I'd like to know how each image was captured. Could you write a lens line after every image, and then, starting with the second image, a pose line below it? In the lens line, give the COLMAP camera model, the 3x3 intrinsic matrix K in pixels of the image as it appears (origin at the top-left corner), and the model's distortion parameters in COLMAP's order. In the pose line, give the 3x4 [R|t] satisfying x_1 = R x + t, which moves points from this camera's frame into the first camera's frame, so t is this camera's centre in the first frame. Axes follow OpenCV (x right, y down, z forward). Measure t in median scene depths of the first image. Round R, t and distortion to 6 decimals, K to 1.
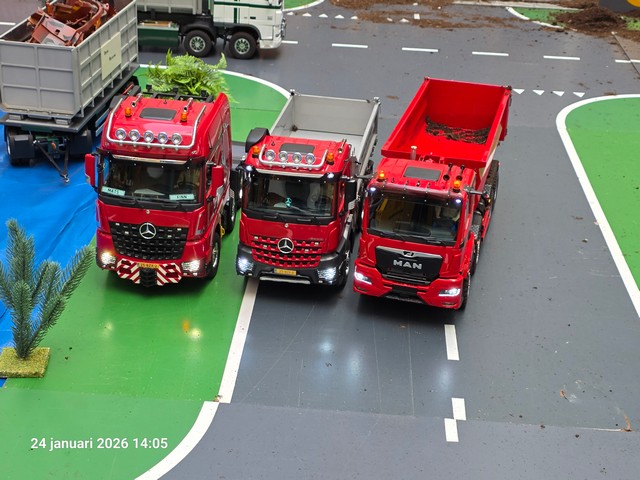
lens RADIAL K [[1065.2, 0, 345.5], [0, 1065.2, 226.7], [0, 0, 1]] dist [0.229733, -0.725717]
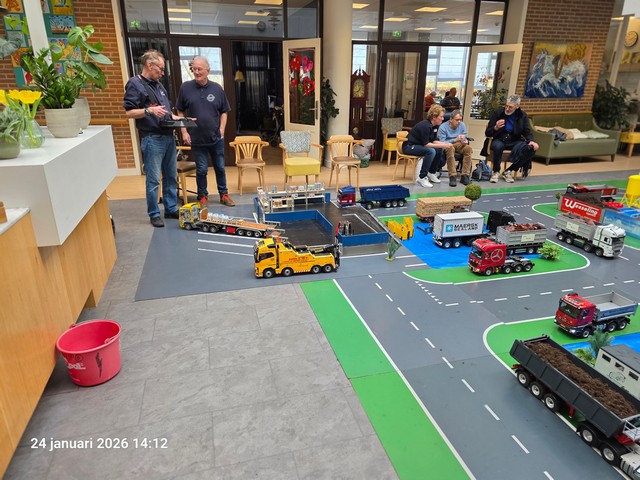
lens RADIAL K [[429.7, 0, 323.0], [0, 429.7, 237.1], [0, 0, 1]] dist [0.071711, -0.061732]
pose [[0.308714, 0.280936, -0.908719, 1.232238], [-0.390954, 0.908428, 0.148030, -0.104531], [0.867093, 0.309569, 0.390278, -0.461502]]
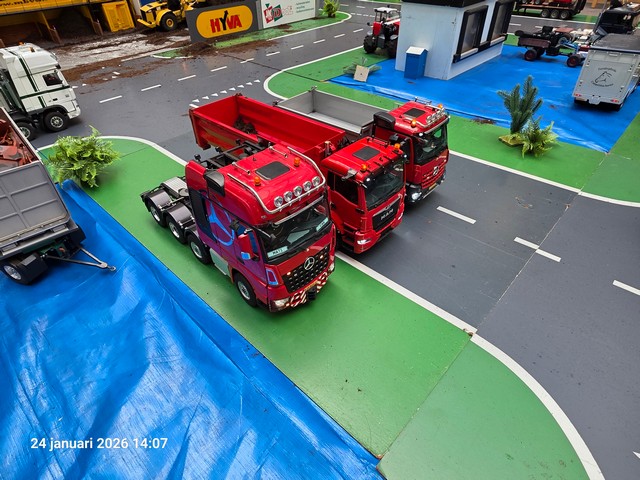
lens RADIAL K [[376.5, 0, 320.0], [0, 376.5, 240.0], [0, 0, 1]] dist [0.000372, -0.000041]
pose [[0.653444, -0.537224, 0.533292, -0.300804], [0.373936, 0.841631, 0.389652, -0.137871], [-0.658166, -0.055199, 0.750847, 0.527429]]
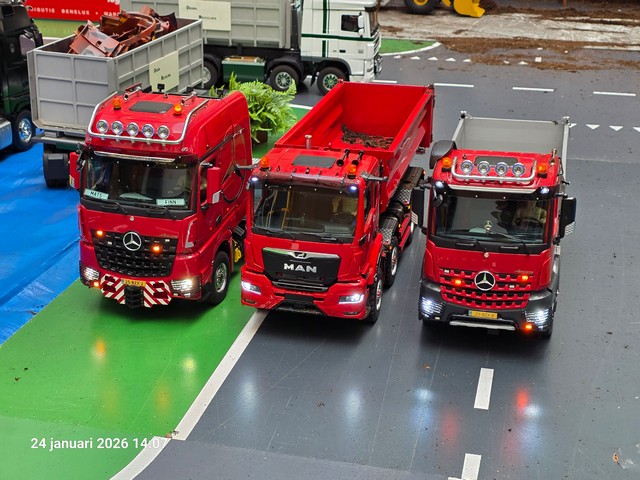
lens RADIAL K [[1060.6, 0, 320.0], [0, 1060.6, 240.0], [0, 0, 1]] dist [0.236249, -0.967139]
pose [[0.982211, 0.026587, -0.185888, 0.094696], [-0.040231, 0.996734, -0.070015, 0.044030], [0.183419, 0.076248, 0.980073, 0.148515]]
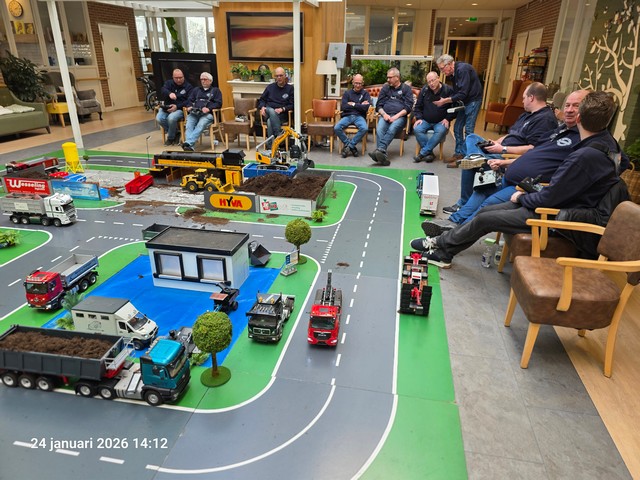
lens RADIAL K [[429.7, 0, 323.0], [0, 429.7, 237.1], [0, 0, 1]] dist [0.071711, -0.061732]
pose [[0.988085, 0.020748, -0.152501, 1.349463], [-0.027255, 0.998800, -0.040702, -0.121821], [0.151474, 0.044374, 0.987465, -0.382936]]
